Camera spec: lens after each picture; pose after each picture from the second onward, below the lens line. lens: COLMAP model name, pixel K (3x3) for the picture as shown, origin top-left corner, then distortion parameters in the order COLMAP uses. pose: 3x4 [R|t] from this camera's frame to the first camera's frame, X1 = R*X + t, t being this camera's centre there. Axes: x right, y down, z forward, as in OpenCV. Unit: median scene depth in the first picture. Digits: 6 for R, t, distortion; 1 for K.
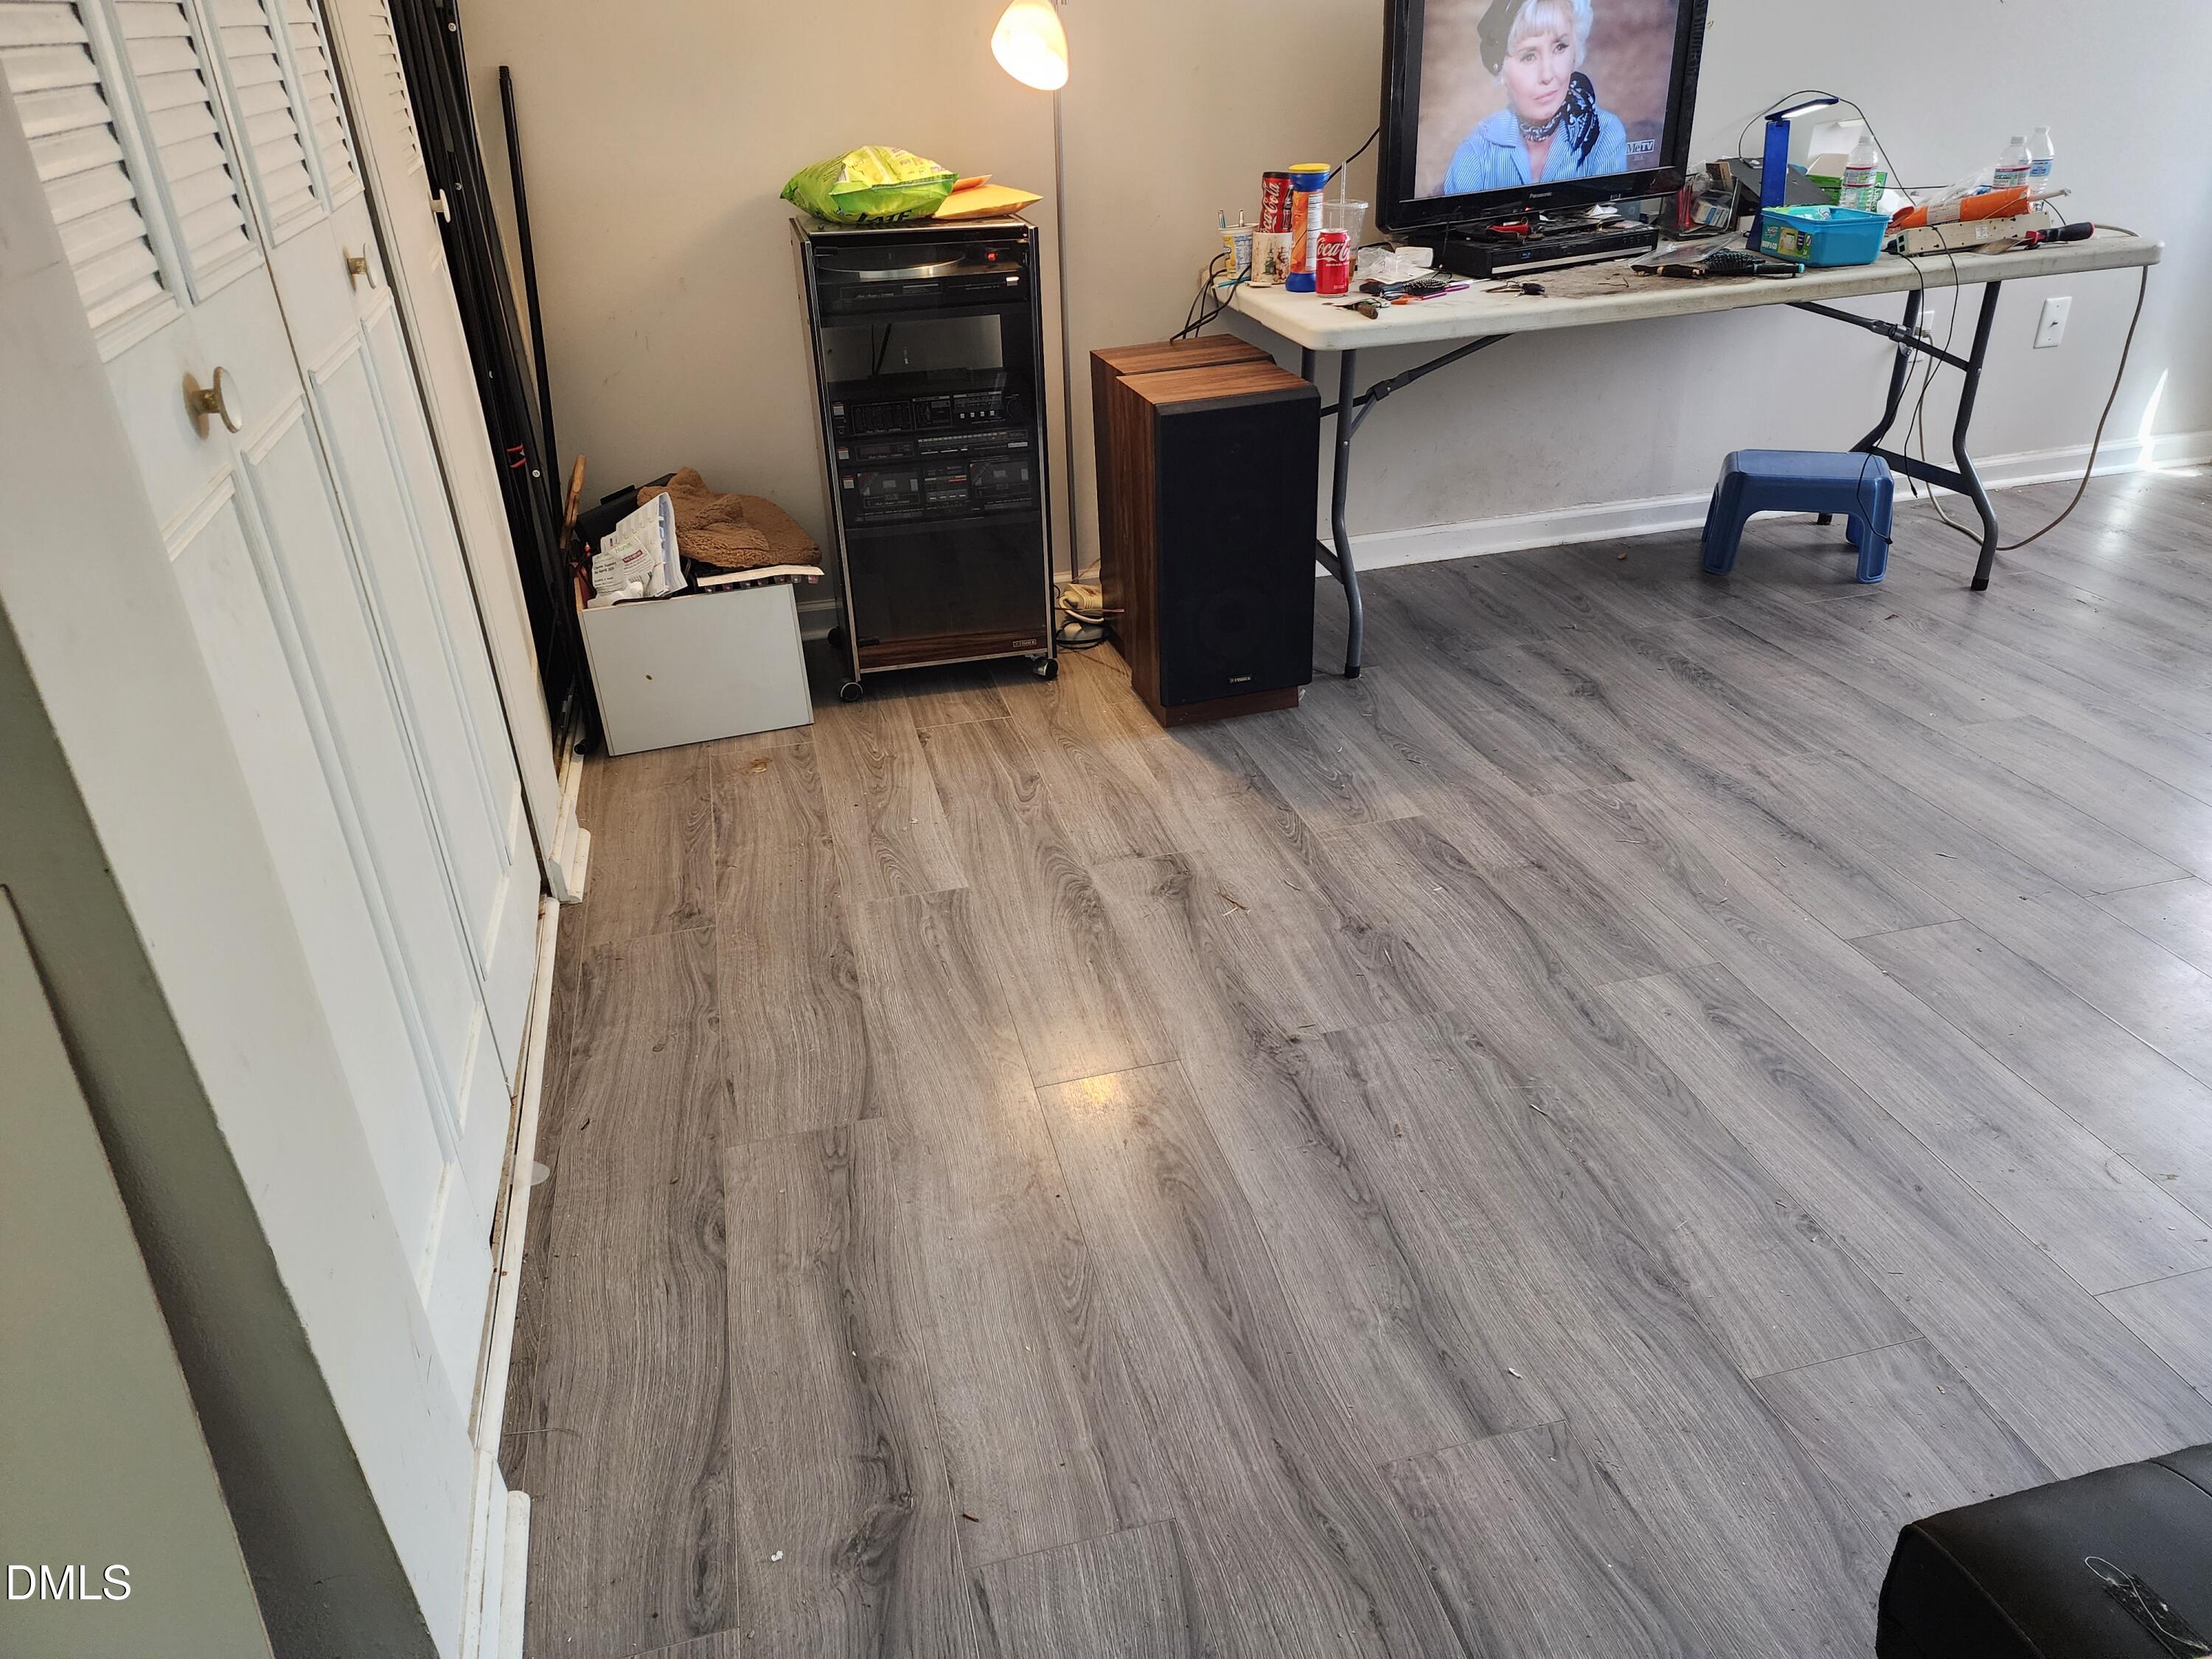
lens RADIAL K [[1494.4, 0, 1079.0], [0, 1494.4, 827.9], [0, 0, 1]] dist [0.055487, -0.001296]
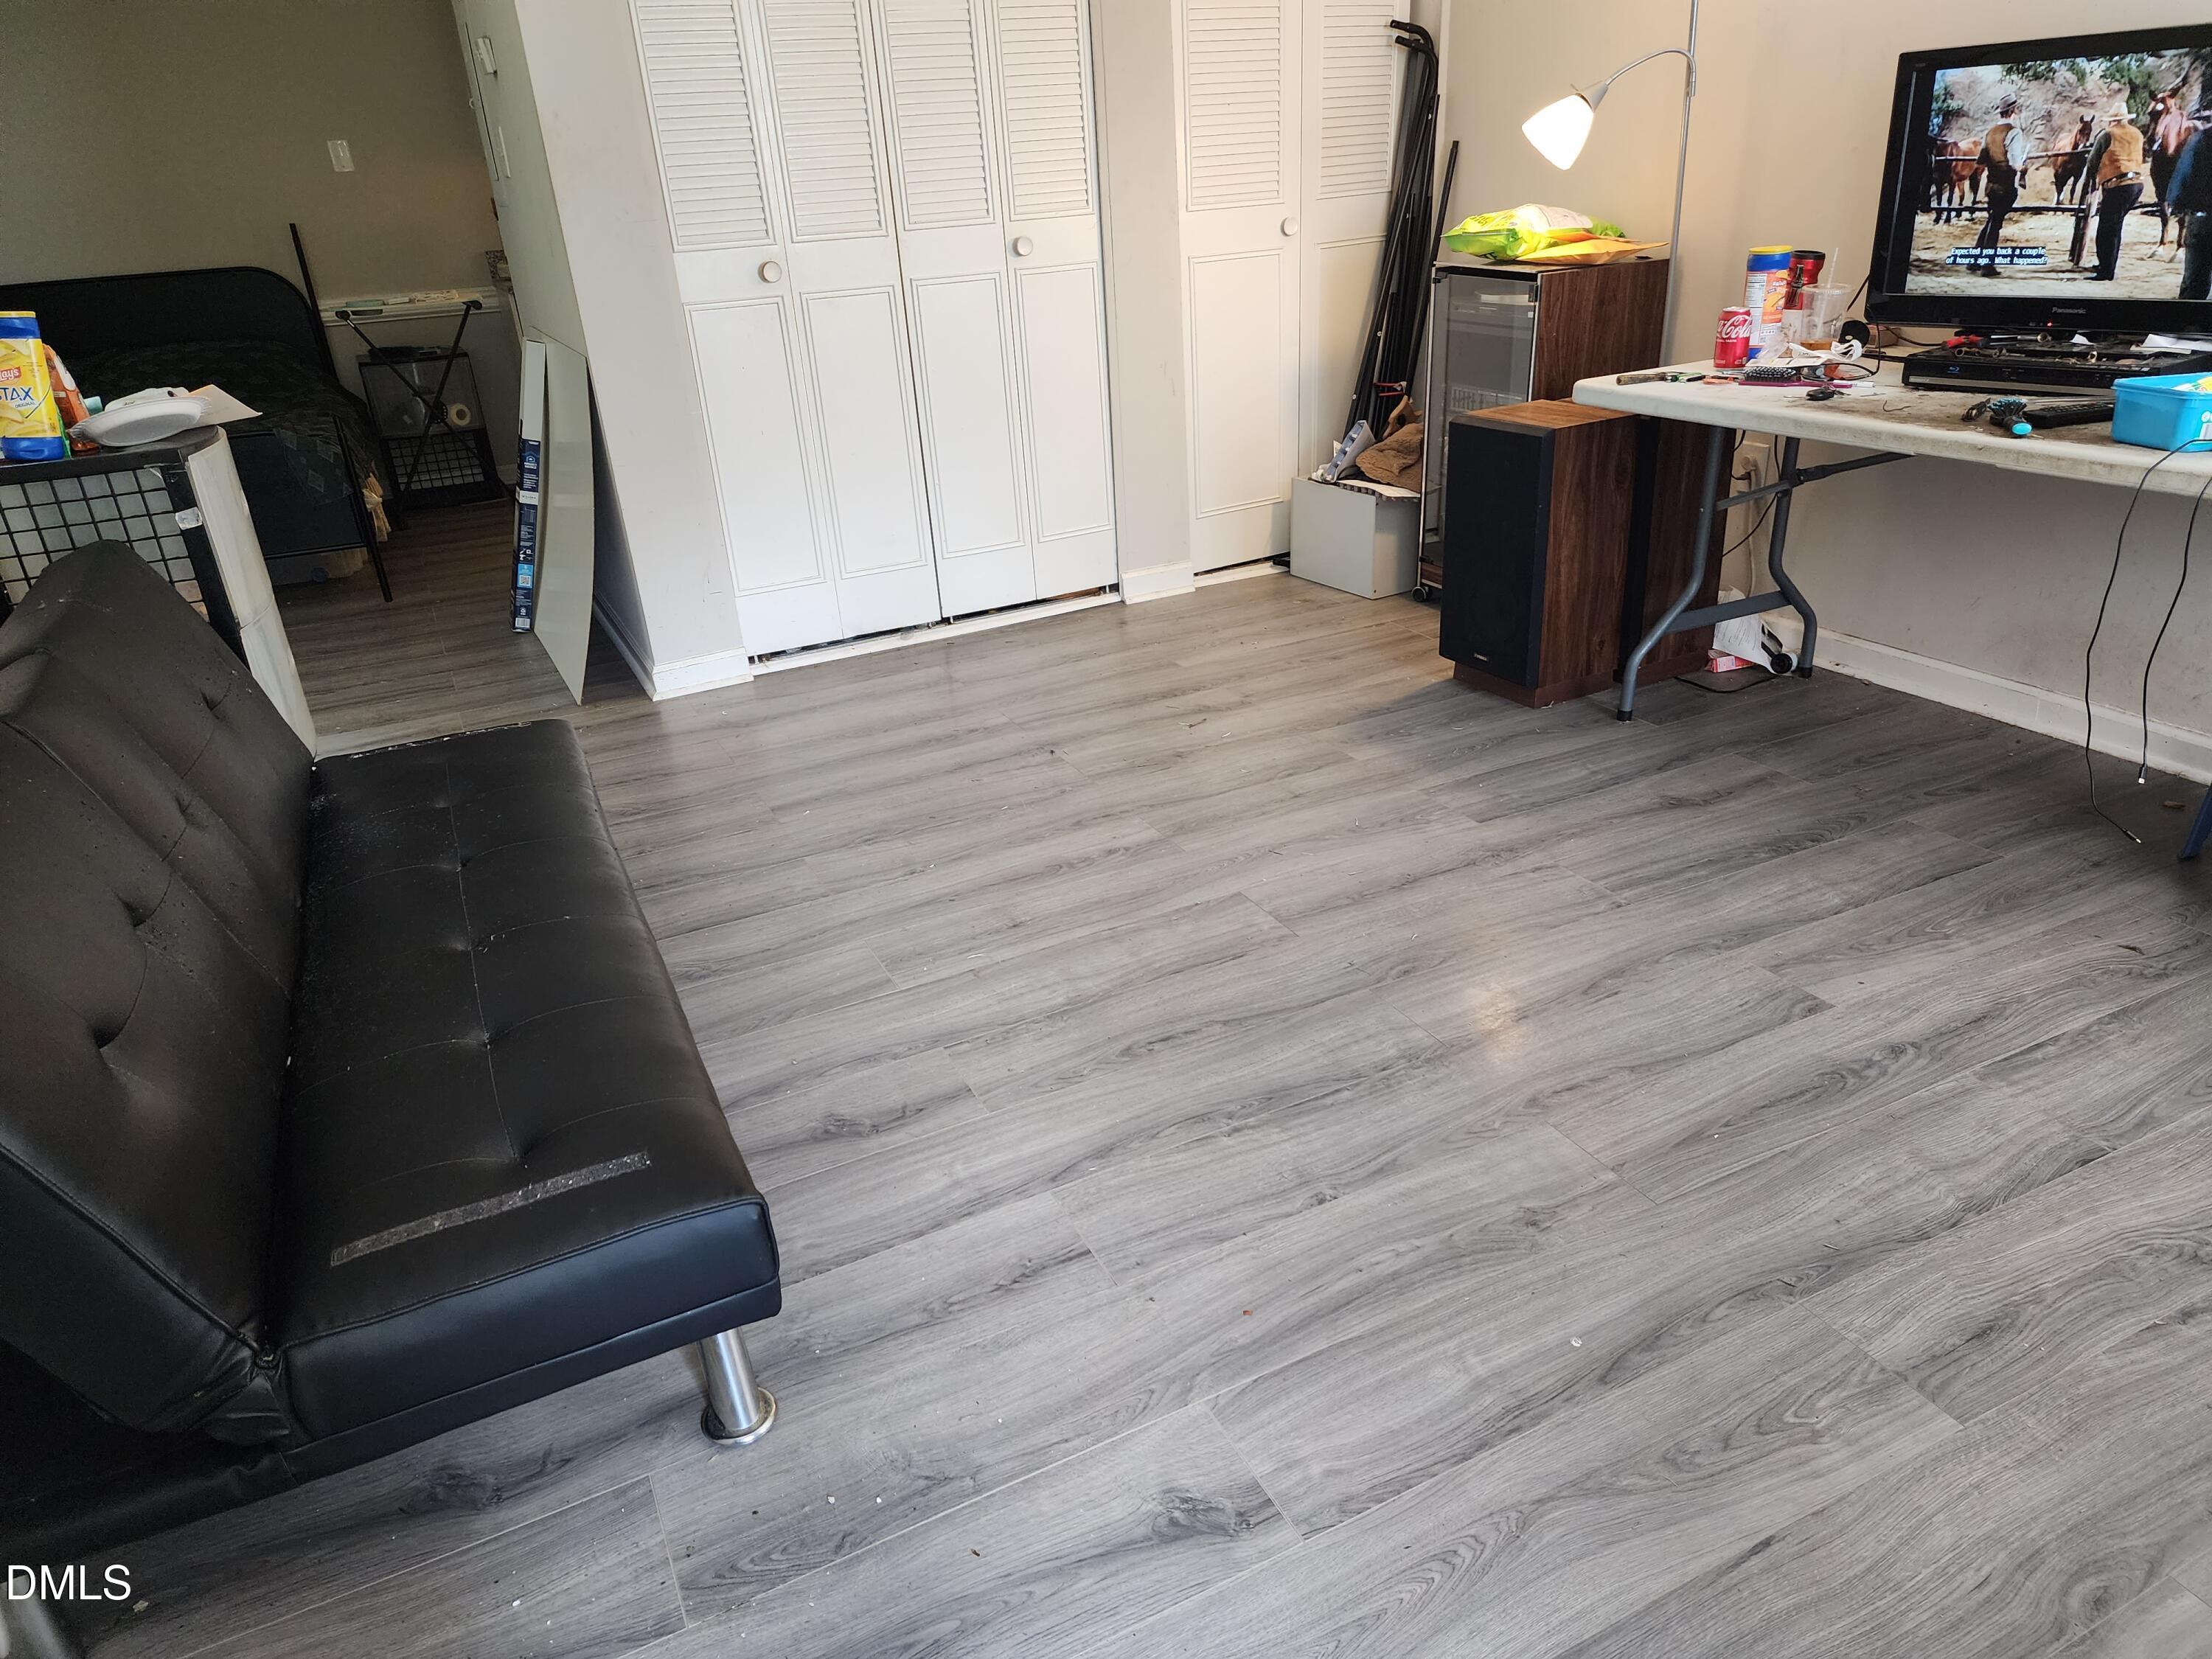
lens RADIAL K [[1494.4, 0, 1079.0], [0, 1494.4, 827.9], [0, 0, 1]] dist [0.055487, -0.001296]
pose [[0.207313, 0.432159, -0.877645, 1.177760], [-0.416017, 0.850919, 0.320729, -0.238952], [0.885410, 0.298623, 0.356192, 0.321097]]
